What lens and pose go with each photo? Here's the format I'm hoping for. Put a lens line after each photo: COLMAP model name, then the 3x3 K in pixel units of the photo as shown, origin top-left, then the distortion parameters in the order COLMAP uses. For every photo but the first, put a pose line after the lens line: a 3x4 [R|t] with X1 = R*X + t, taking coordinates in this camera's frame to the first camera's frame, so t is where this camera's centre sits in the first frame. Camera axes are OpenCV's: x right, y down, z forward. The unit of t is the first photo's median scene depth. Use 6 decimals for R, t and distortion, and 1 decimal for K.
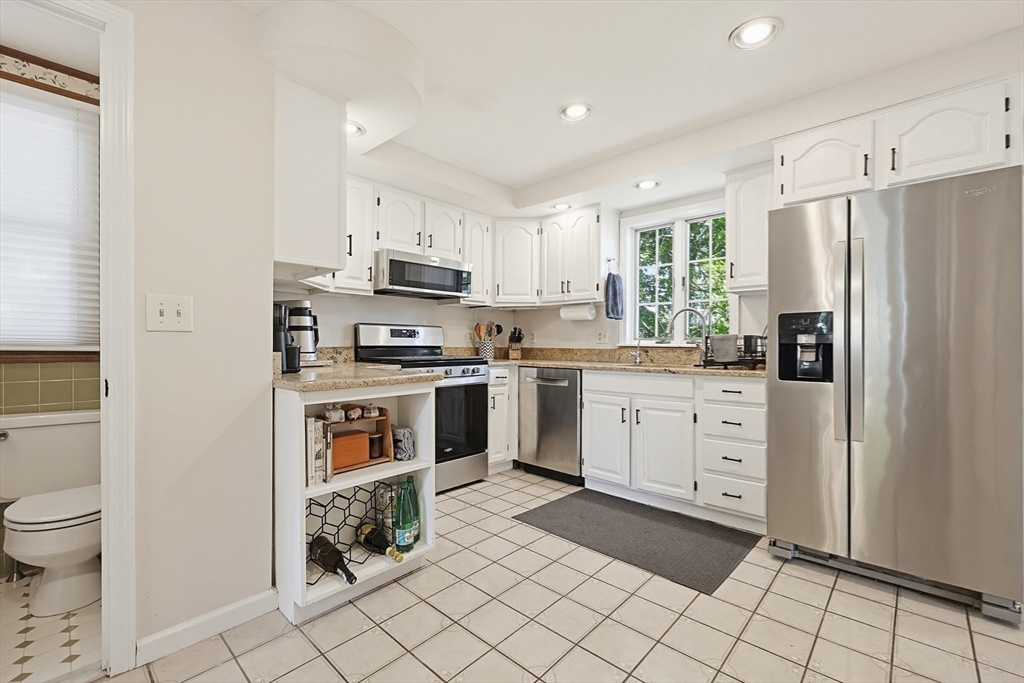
lens RADIAL K [[443.0, 0, 505.8], [0, 443.0, 346.9], [0, 0, 1]] dist [0.002084, 0.000741]
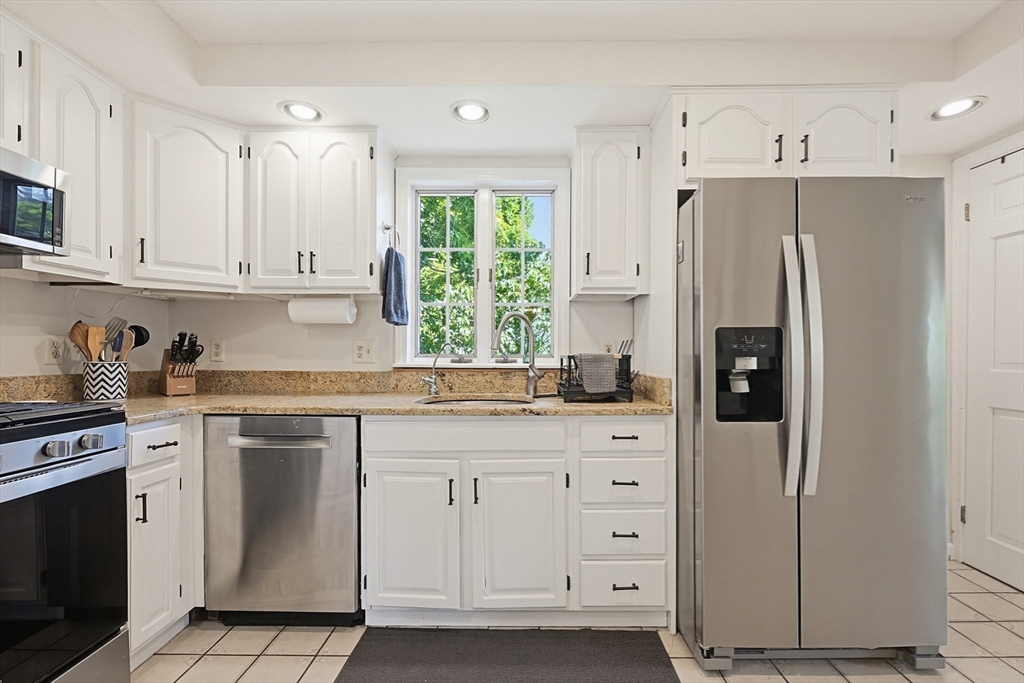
lens RADIAL K [[457.3, 0, 532.2], [0, 457.3, 355.0], [0, 0, 1]] dist [-0.005548, 0.001885]
pose [[0.723016, -0.007594, 0.690790, -0.063084], [0.006508, 0.999970, 0.004180, -0.023197], [-0.690801, 0.001473, 0.723043, 0.445490]]
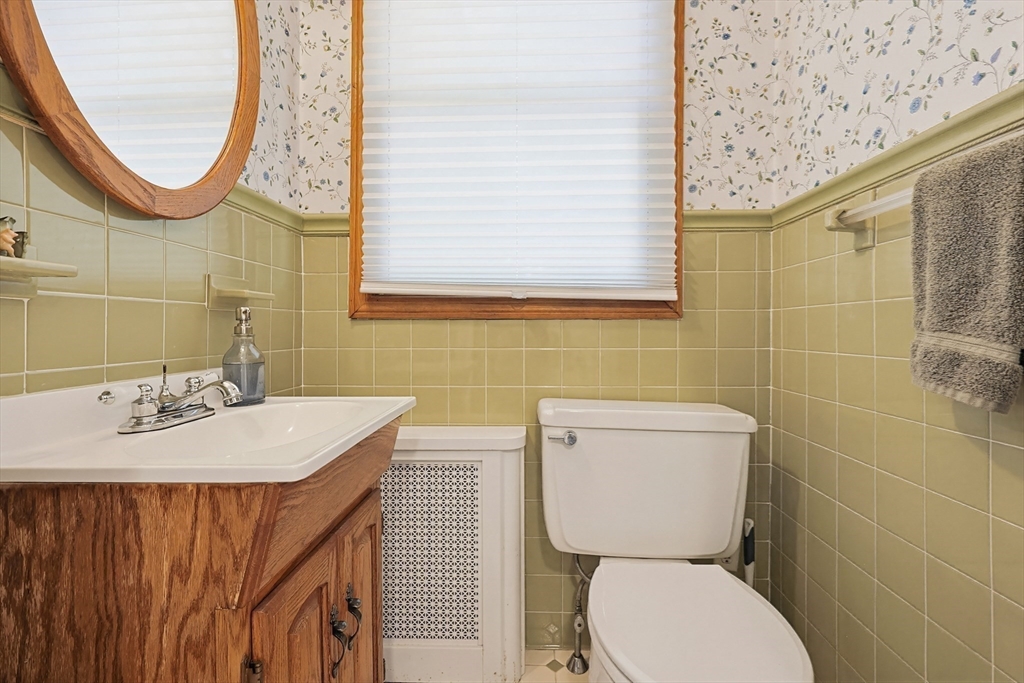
lens RADIAL K [[443.0, 0, 516.0], [0, 443.0, 327.5], [0, 0, 1]] dist [0.002084, 0.000741]
pose [[0.655038, -0.011168, -0.755513, -0.443508], [-0.001413, 0.999871, -0.016006, 0.038346], [0.755594, 0.011552, 0.654938, 0.340372]]
